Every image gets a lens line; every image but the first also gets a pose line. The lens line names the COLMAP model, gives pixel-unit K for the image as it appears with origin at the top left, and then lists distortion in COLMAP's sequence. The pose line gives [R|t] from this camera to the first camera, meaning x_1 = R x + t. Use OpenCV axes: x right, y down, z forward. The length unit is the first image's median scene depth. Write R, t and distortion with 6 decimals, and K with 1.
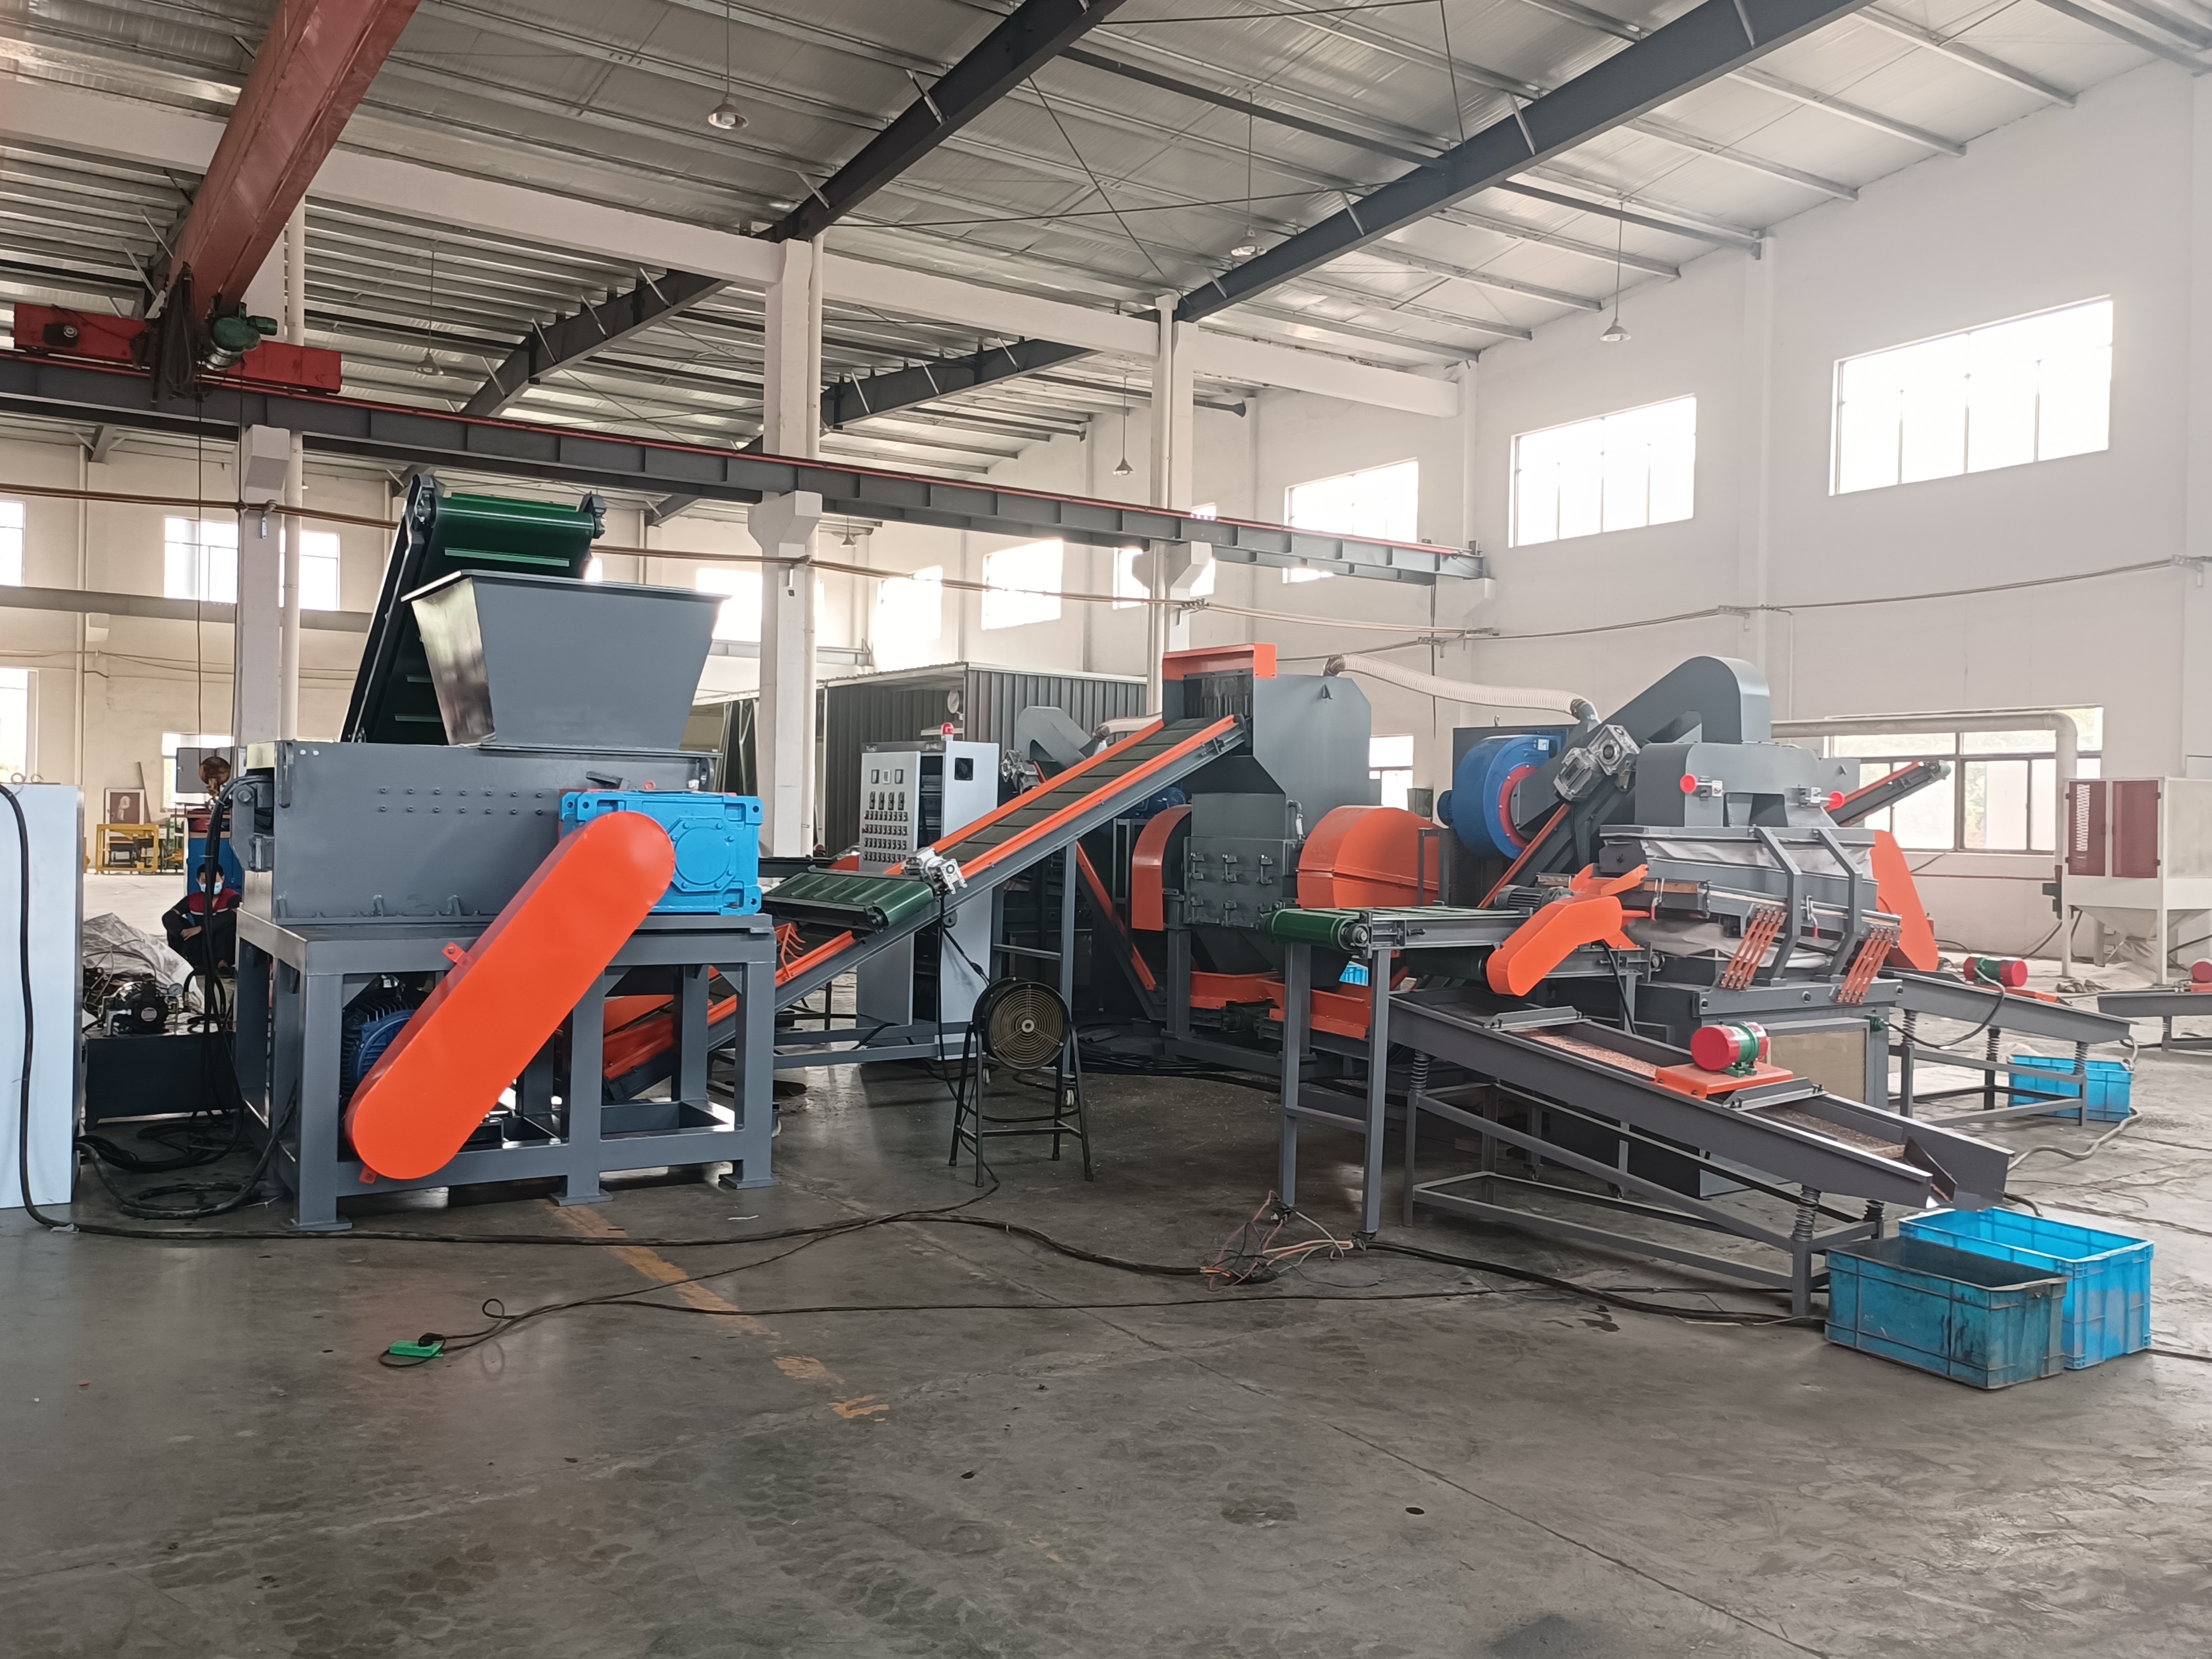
lens RADIAL K [[1750.2, 0, 1104.1], [0, 1750.2, 823.6], [0, 0, 1]] dist [0.009088, 0.035190]
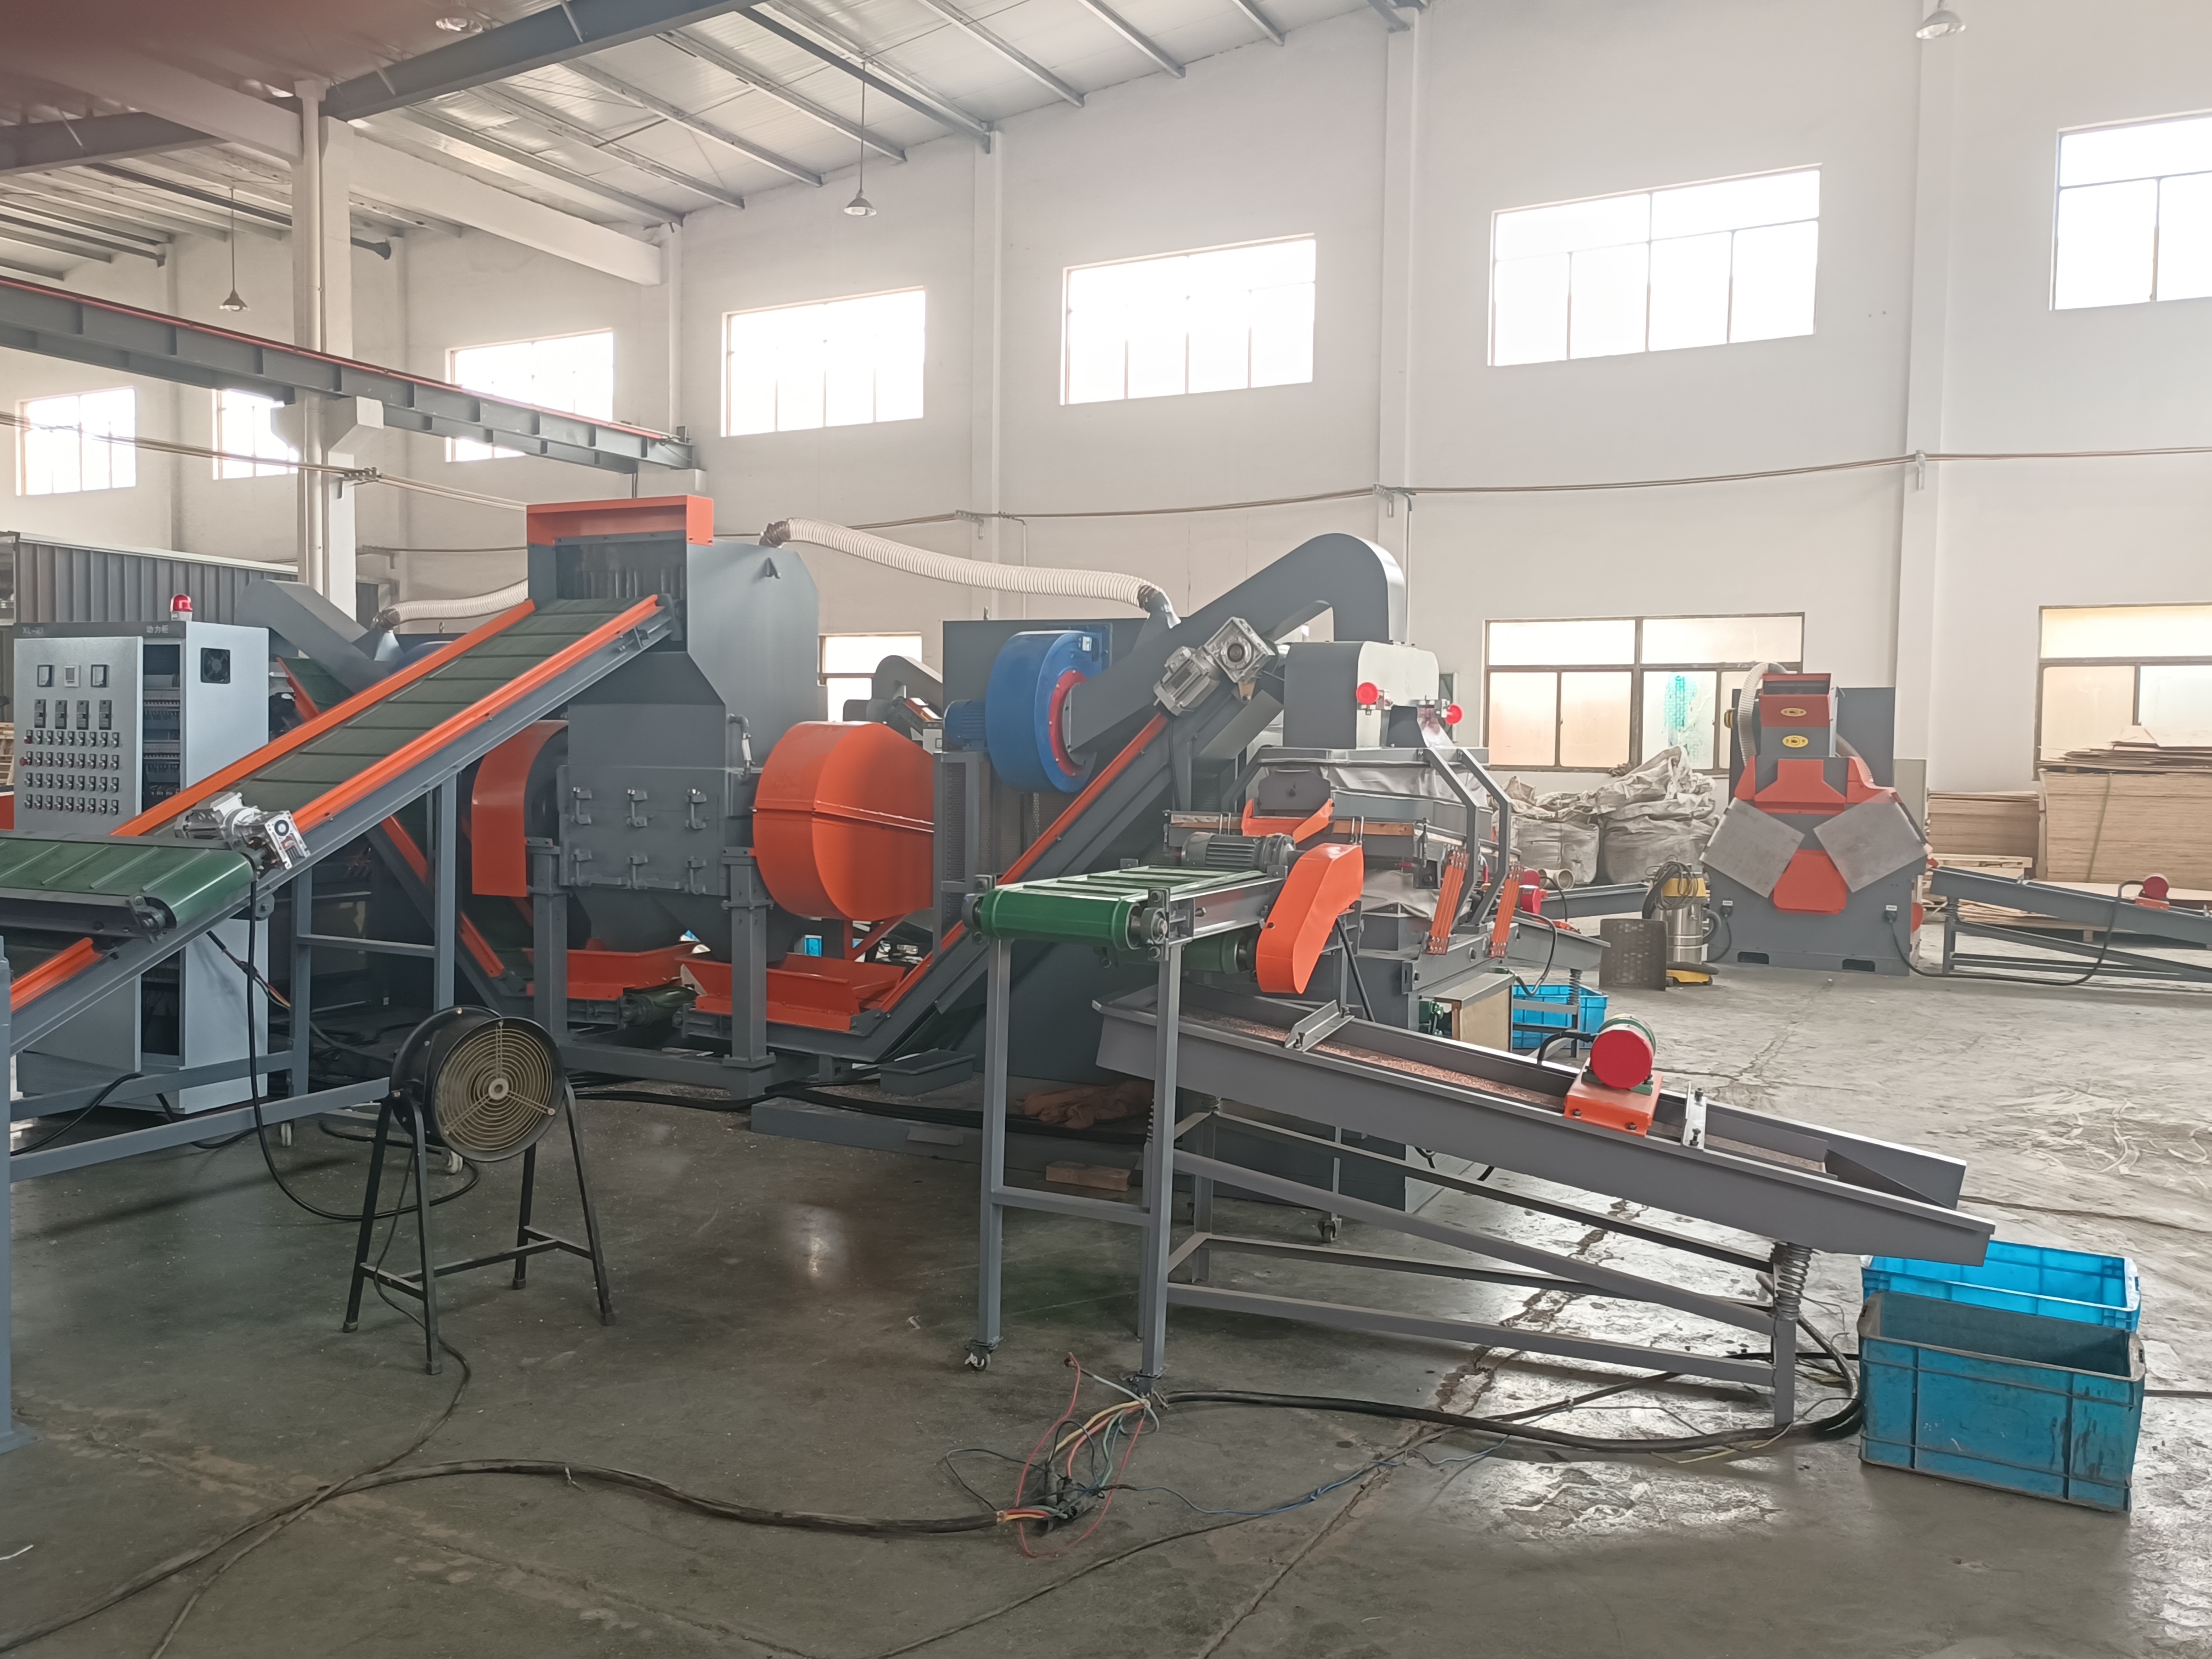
lens RADIAL K [[1750.2, 0, 1104.1], [0, 1750.2, 823.6], [0, 0, 1]] dist [0.009088, 0.035190]
pose [[0.878012, -0.029329, 0.477740, -0.102253], [0.005724, 0.998693, 0.050792, -0.003779], [-0.478605, -0.041861, 0.877032, 0.260684]]
